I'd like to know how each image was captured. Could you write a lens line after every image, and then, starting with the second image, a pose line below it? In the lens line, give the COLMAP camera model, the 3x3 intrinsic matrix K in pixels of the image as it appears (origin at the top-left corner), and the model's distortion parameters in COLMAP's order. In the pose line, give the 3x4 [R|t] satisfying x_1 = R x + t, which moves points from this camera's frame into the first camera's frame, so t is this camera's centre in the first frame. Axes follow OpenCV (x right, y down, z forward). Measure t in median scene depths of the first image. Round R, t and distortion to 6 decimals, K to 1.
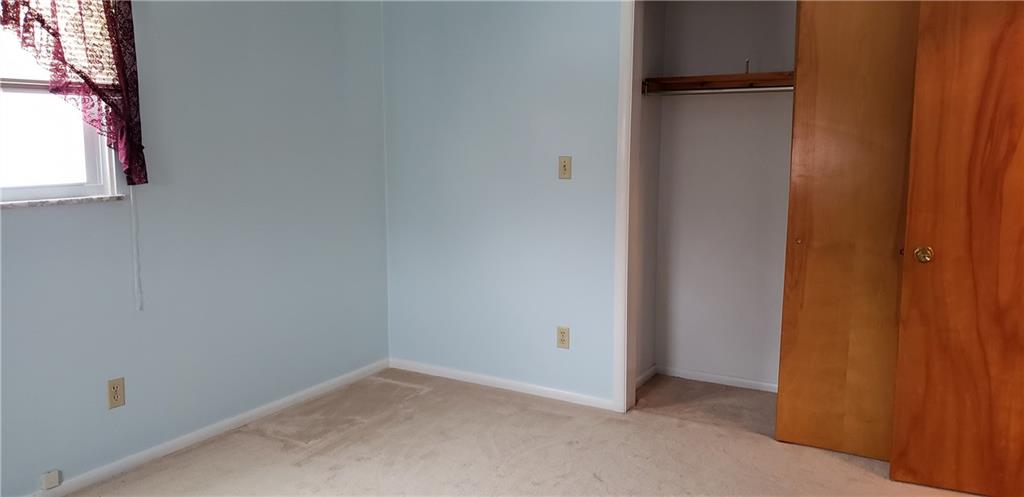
lens RADIAL K [[779.2, 0, 512.0], [0, 779.2, 248.5], [0, 0, 1]] dist [0.008516, -0.000463]
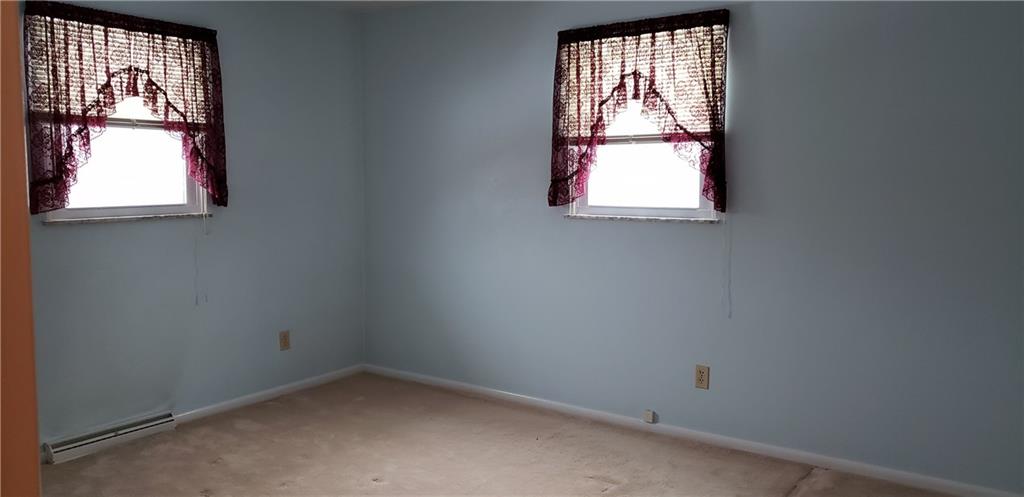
lens RADIAL K [[779.2, 0, 512.0], [0, 779.2, 248.5], [0, 0, 1]] dist [0.008516, -0.000463]
pose [[-0.081107, 0.122693, -0.989125, 0.798831], [-0.134568, 0.981960, 0.132839, -0.155088], [0.987580, 0.143878, -0.063133, 0.819749]]
